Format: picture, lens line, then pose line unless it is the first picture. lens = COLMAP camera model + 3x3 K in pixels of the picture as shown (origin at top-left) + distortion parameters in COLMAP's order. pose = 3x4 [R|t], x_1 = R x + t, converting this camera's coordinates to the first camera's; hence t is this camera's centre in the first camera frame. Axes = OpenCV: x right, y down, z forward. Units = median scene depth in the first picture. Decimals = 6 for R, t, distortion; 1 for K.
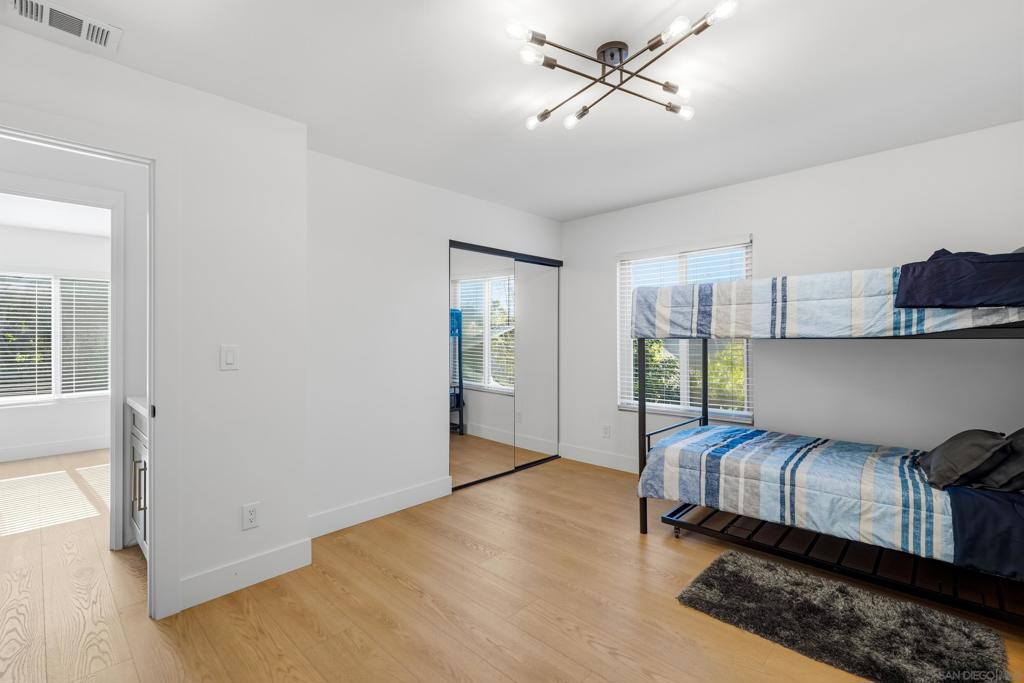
lens RADIAL K [[459.2, 0, 511.3], [0, 459.2, 336.5], [0, 0, 1]] dist [0.000900, -0.001140]
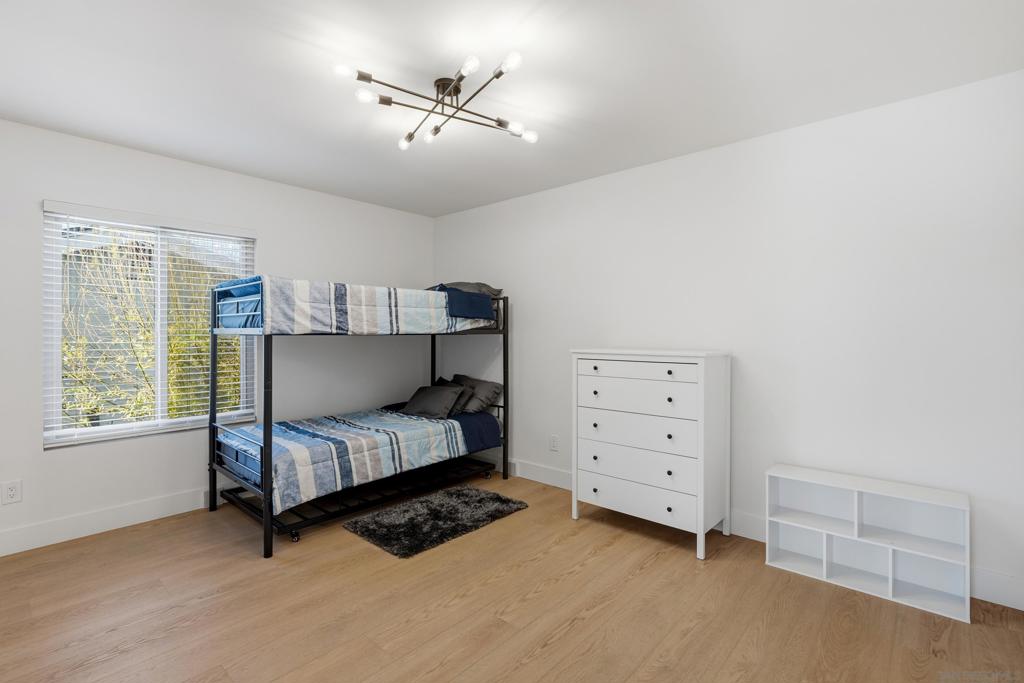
lens RADIAL K [[473.4, 0, 511.1], [0, 473.4, 342.6], [0, 0, 1]] dist [-0.000708, -0.000020]
pose [[-0.034342, -0.013349, 0.999321, -0.737120], [-0.001899, 0.999910, 0.013291, 0.008147], [-0.999408, -0.001441, -0.034364, 0.670018]]
